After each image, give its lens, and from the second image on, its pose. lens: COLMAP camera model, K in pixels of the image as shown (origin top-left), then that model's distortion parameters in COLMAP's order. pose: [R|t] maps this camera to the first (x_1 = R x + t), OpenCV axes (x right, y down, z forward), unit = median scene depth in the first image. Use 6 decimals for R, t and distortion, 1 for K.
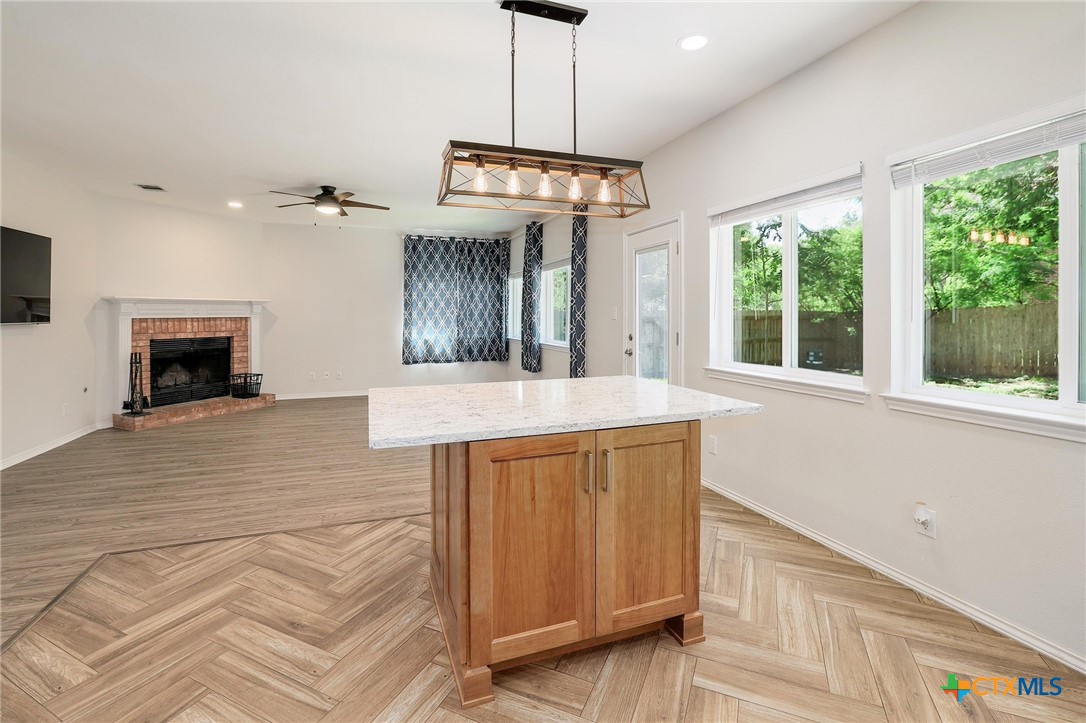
lens RADIAL K [[479.1, 0, 530.9], [0, 479.1, 315.1], [0, 0, 1]] dist [-0.025828, 0.006808]
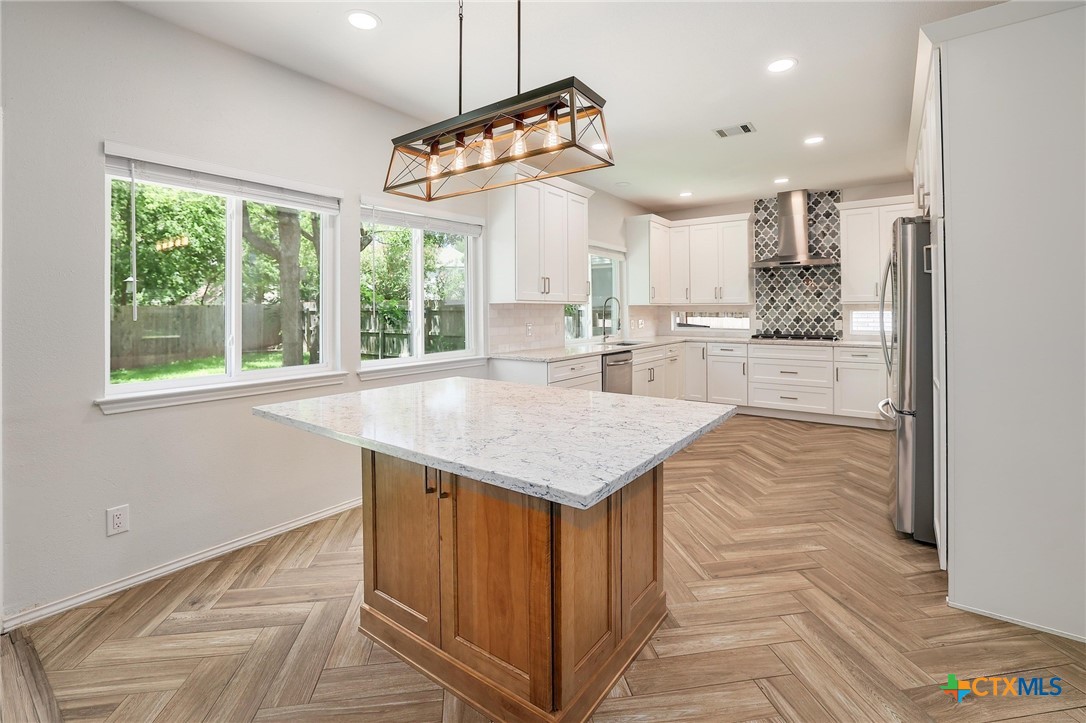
lens RADIAL K [[479.1, 0, 553.8], [0, 479.1, 313.6], [0, 0, 1]] dist [-0.025828, 0.006808]
pose [[-0.572587, 0.005218, 0.819827, -0.855728], [0.008327, 0.999965, -0.000549, 0.010457], [-0.819801, 0.006512, -0.572611, 1.652882]]
